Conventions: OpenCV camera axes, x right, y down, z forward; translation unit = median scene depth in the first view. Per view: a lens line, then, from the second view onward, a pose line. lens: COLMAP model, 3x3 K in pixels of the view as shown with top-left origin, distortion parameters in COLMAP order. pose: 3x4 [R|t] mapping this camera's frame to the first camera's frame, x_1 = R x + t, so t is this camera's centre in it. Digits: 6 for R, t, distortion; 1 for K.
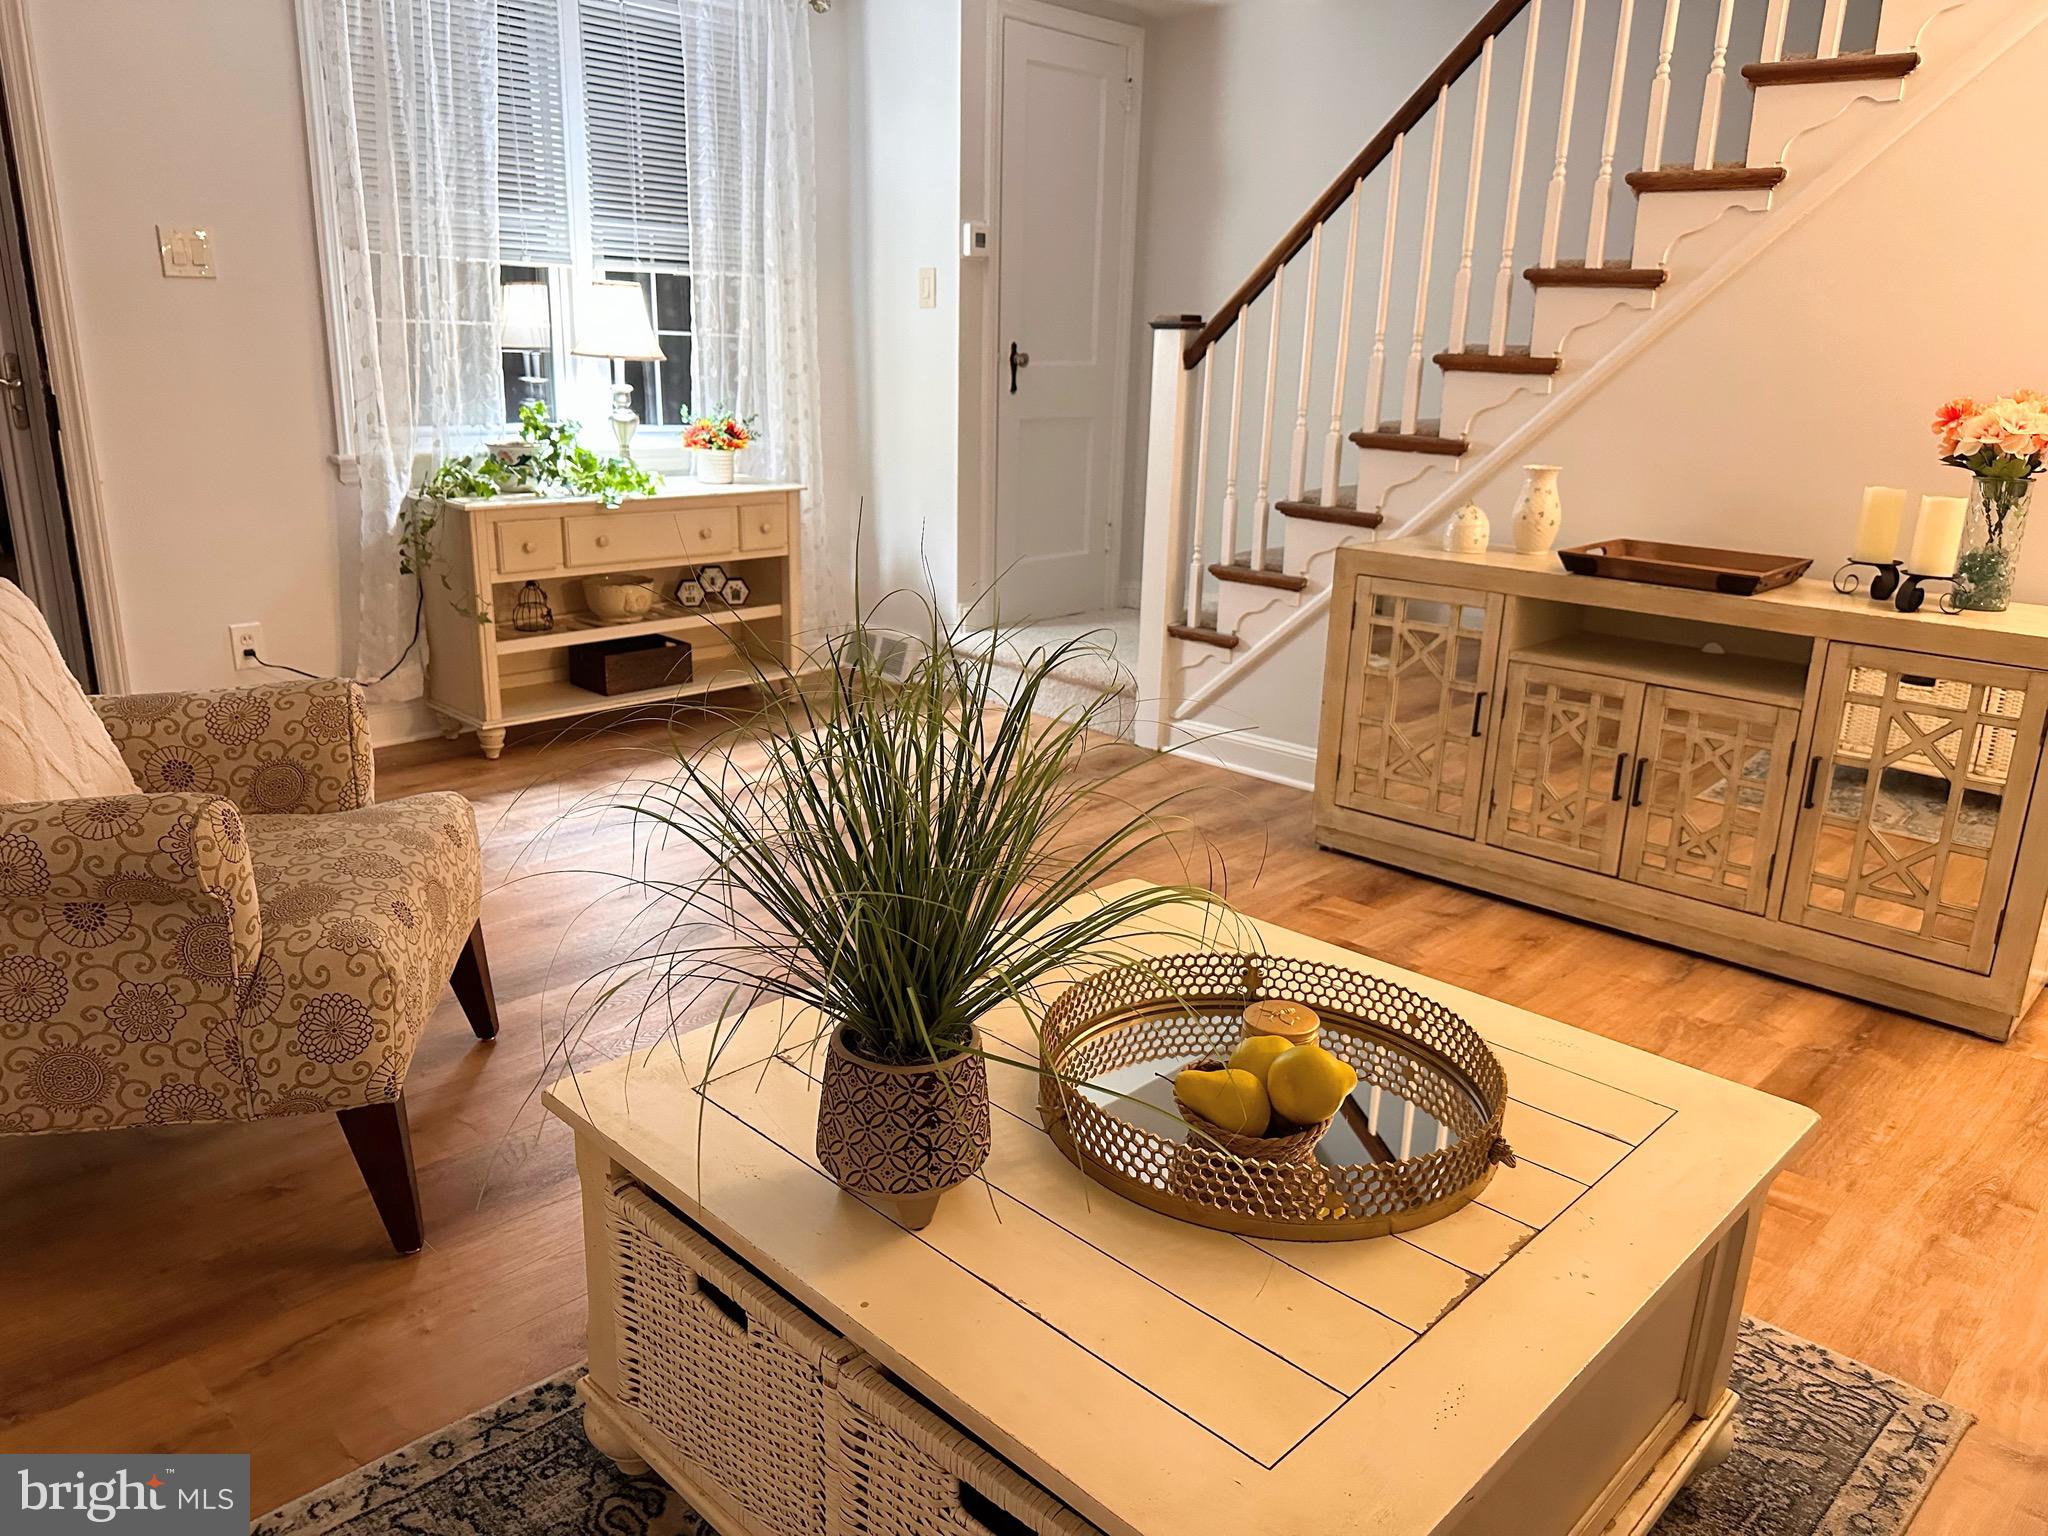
lens RADIAL K [[1435.3, 0, 1024.0], [0, 1435.3, 768.0], [0, 0, 1]] dist [0.127889, -0.199485]
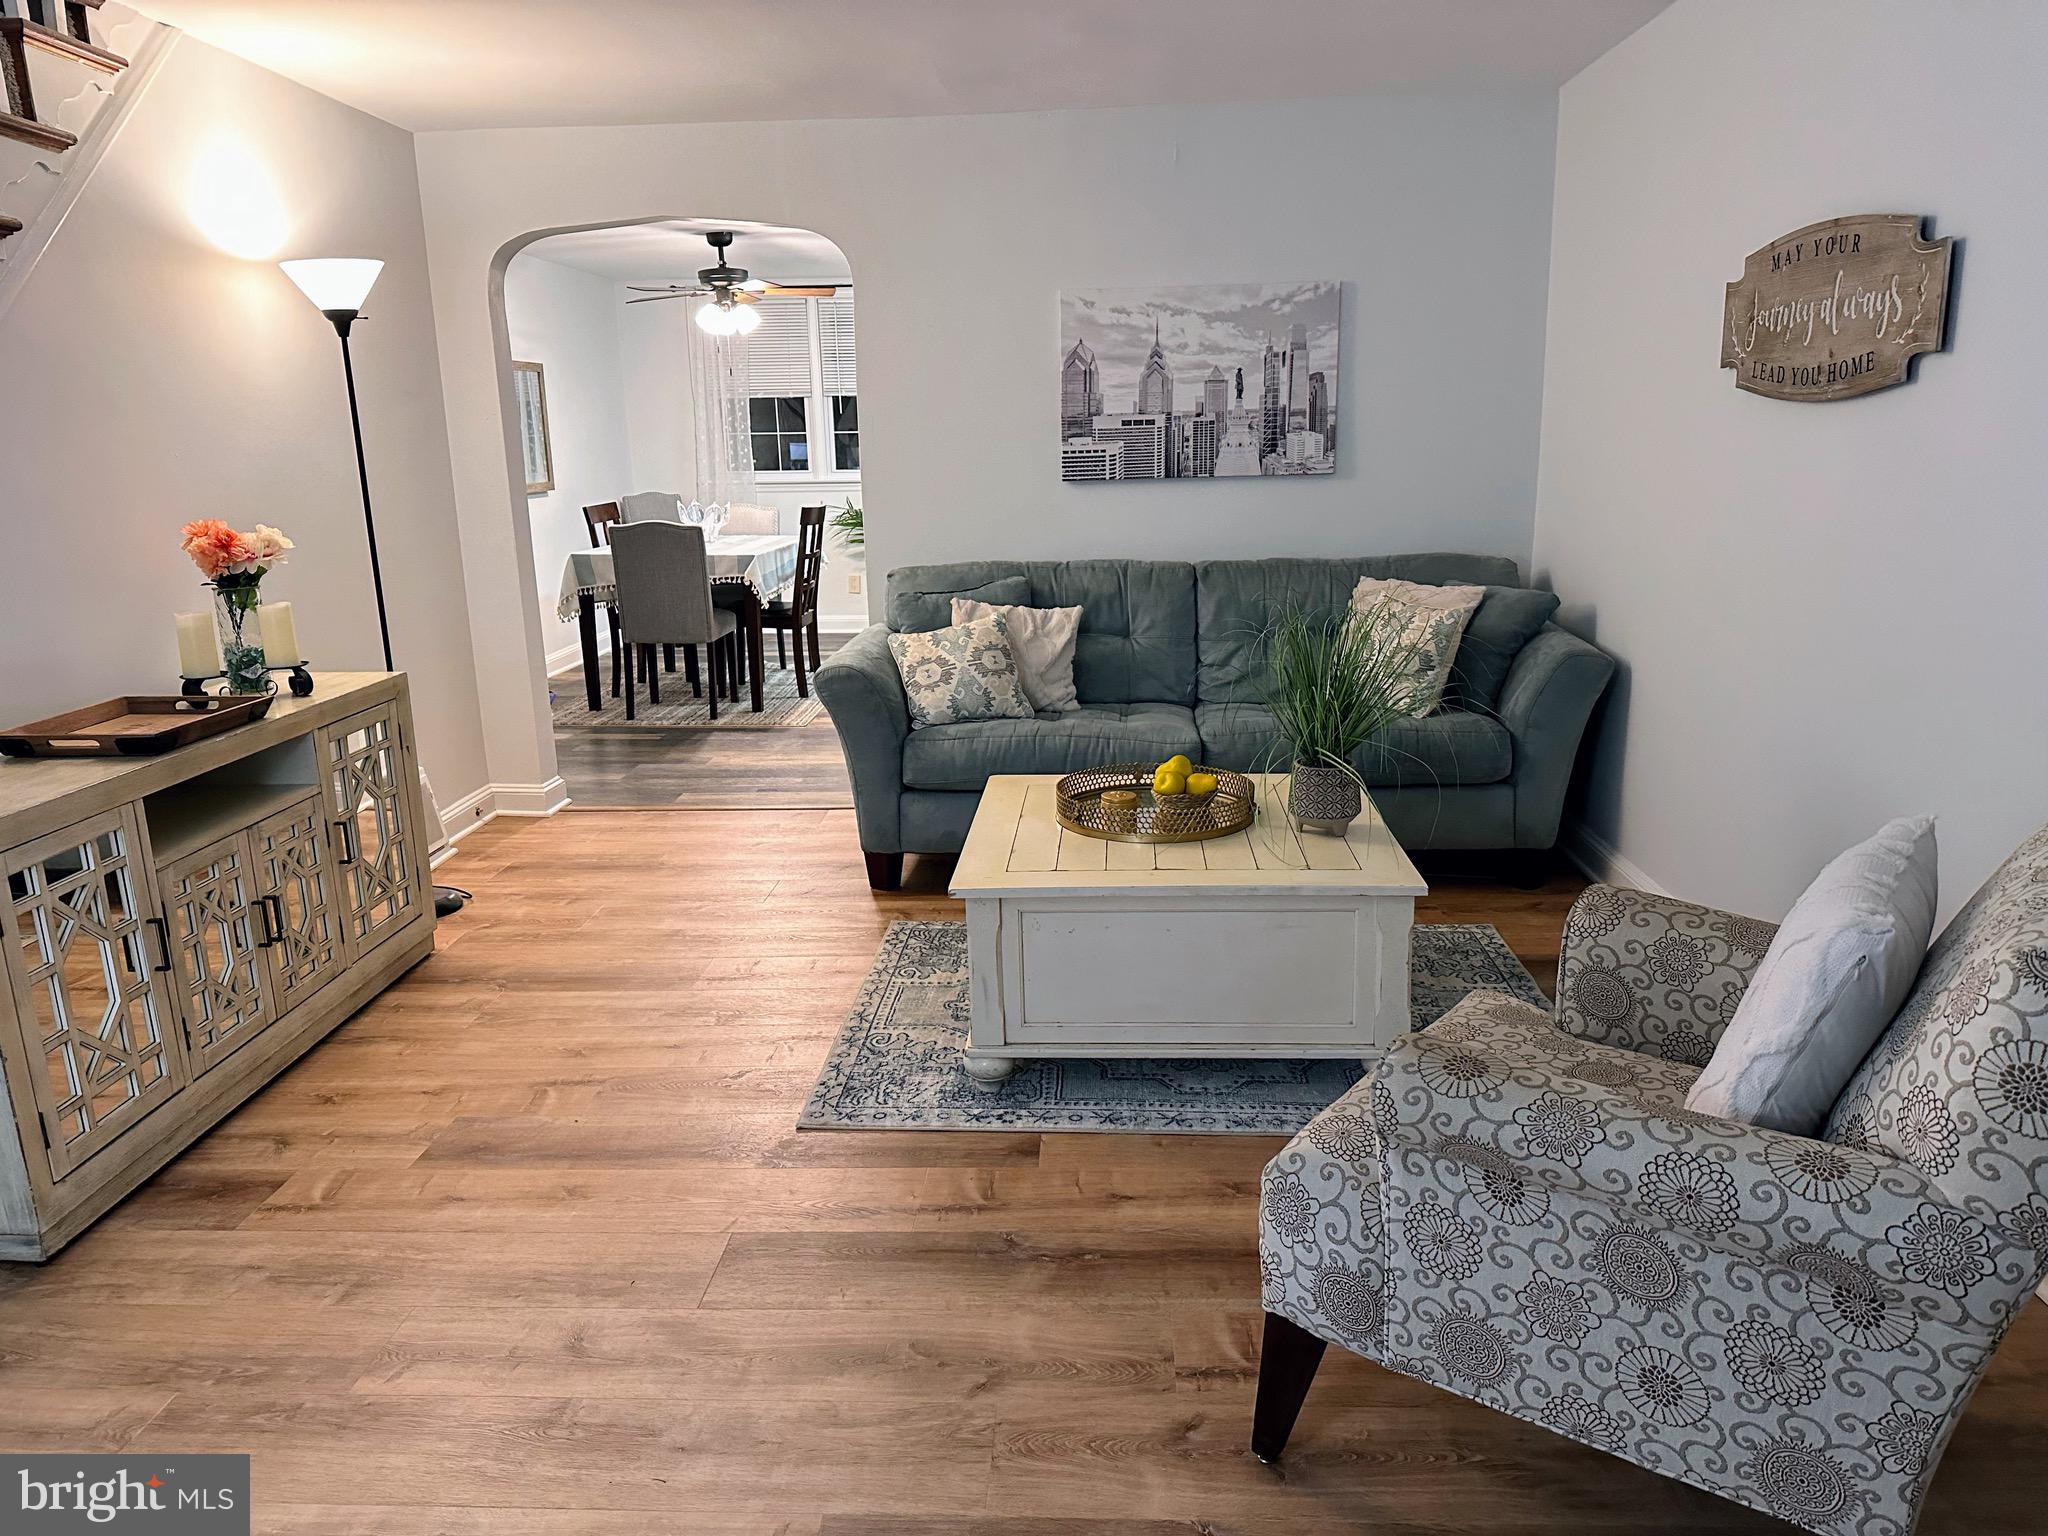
lens RADIAL K [[1435.3, 0, 1024.0], [0, 1435.3, 768.0], [0, 0, 1]] dist [0.127889, -0.199485]
pose [[-0.646231, -0.188923, 0.739388, -0.484516], [0.220586, 0.881273, 0.417971, -0.293912], [-0.730567, 0.433204, -0.527832, 0.833582]]
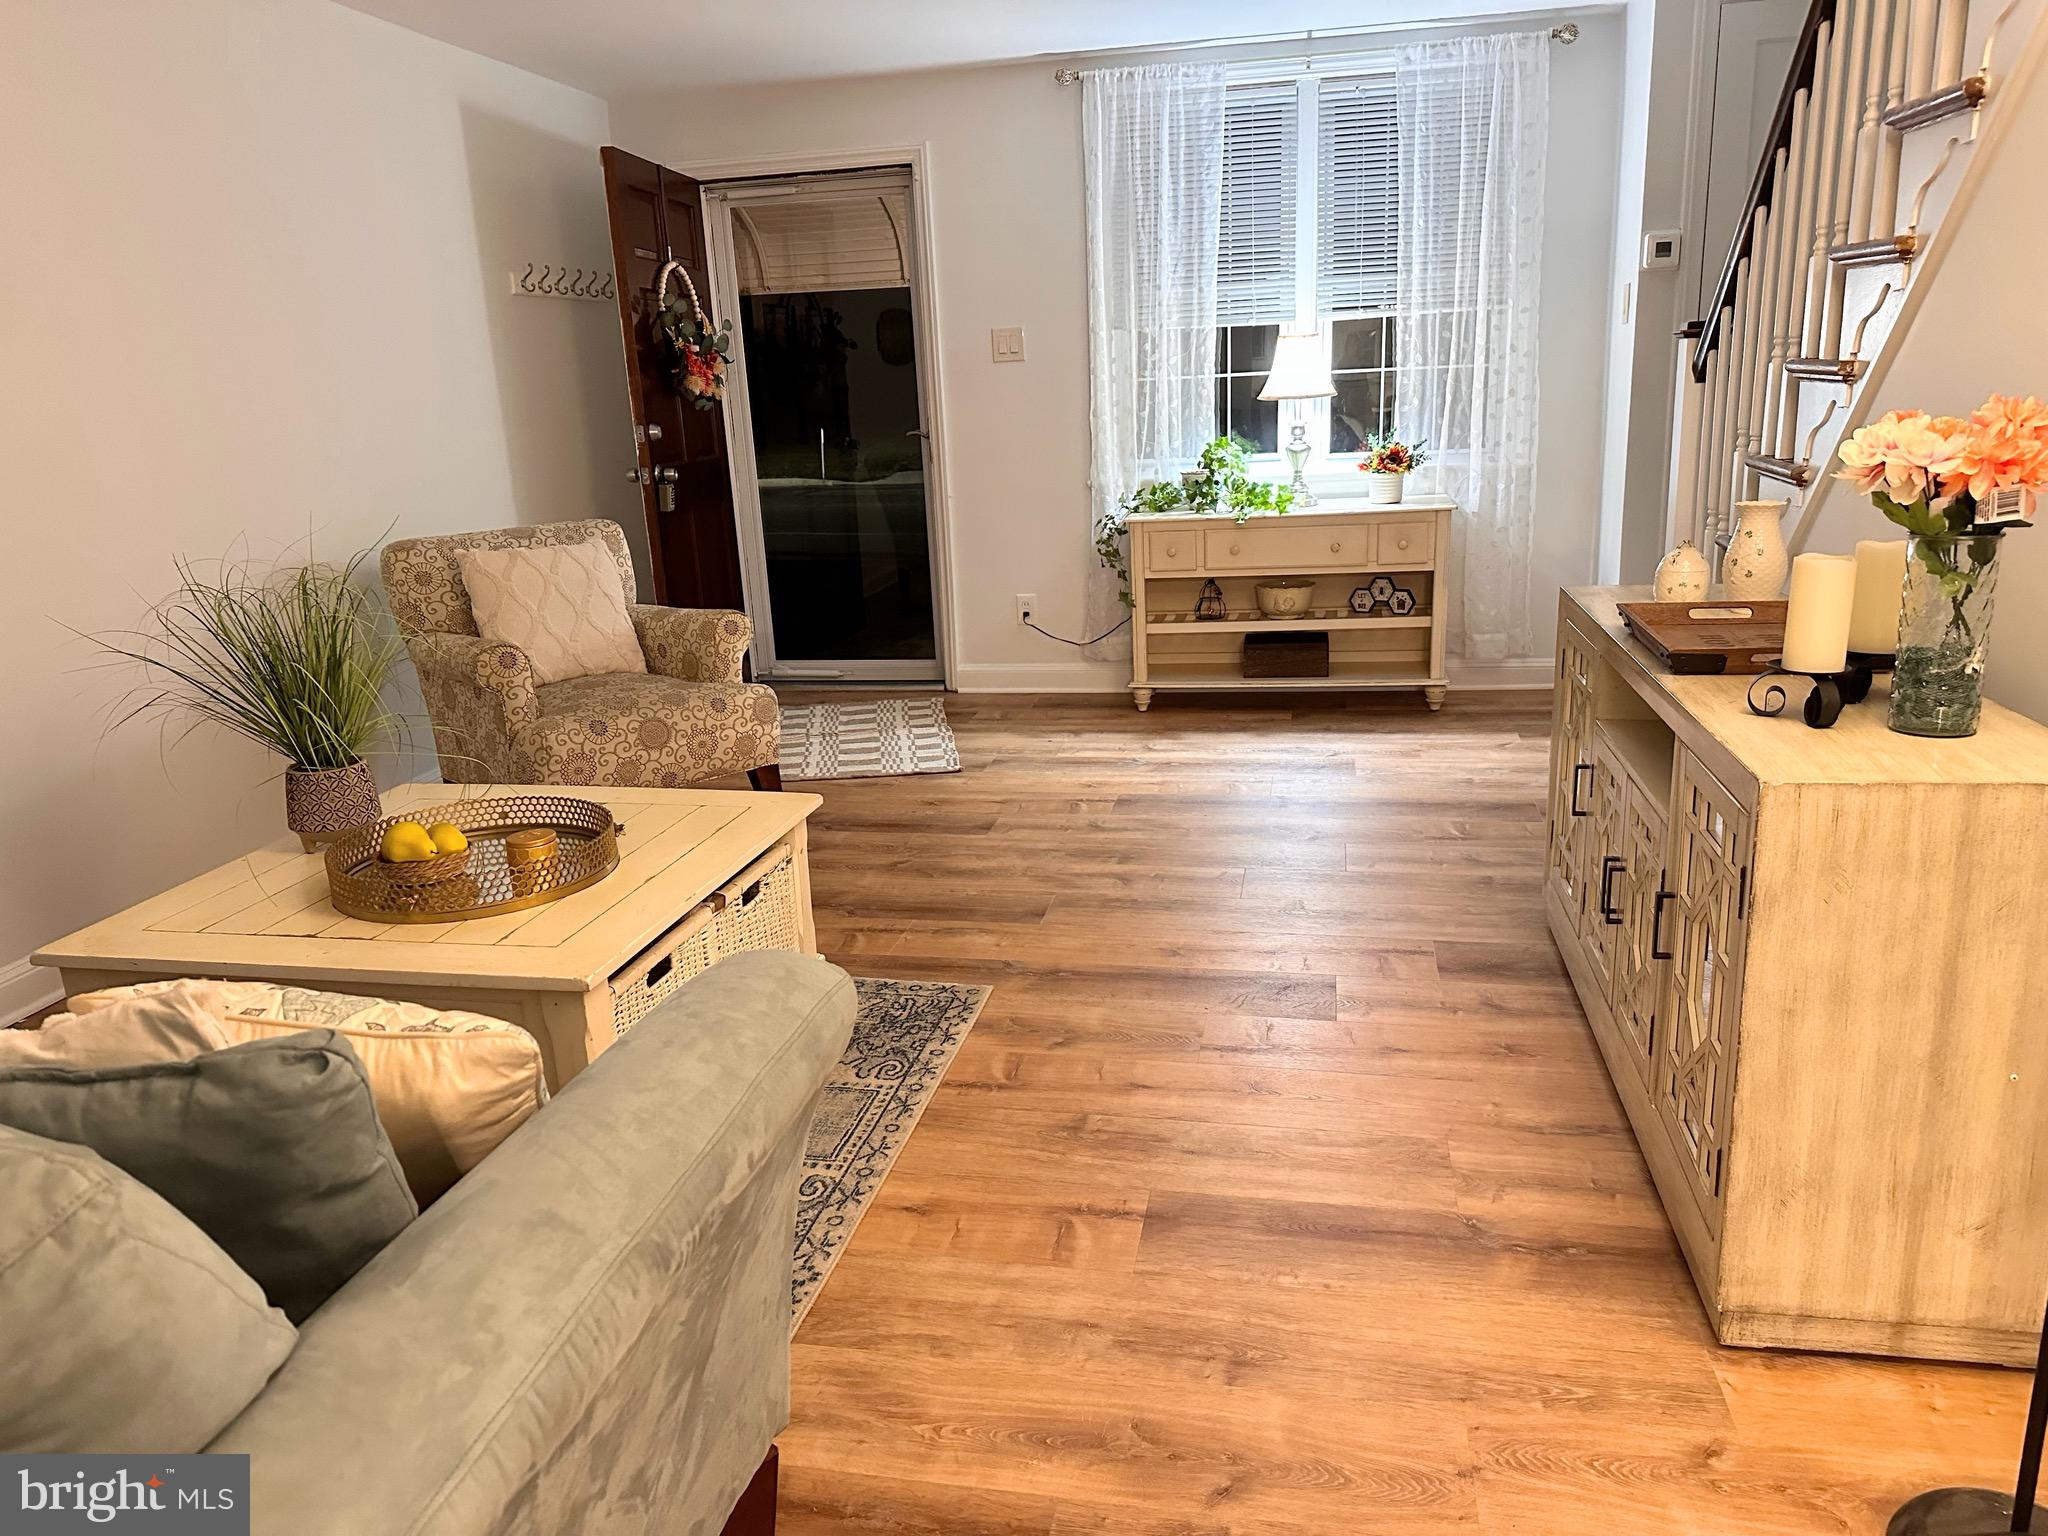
lens RADIAL K [[1435.3, 0, 1024.0], [0, 1435.3, 768.0], [0, 0, 1]] dist [0.127889, -0.199485]
pose [[0.522894, 0.170254, -0.835222, 0.683326], [-0.176609, 0.980227, 0.089245, -0.054558], [0.833901, 0.100842, 0.542623, 0.216349]]
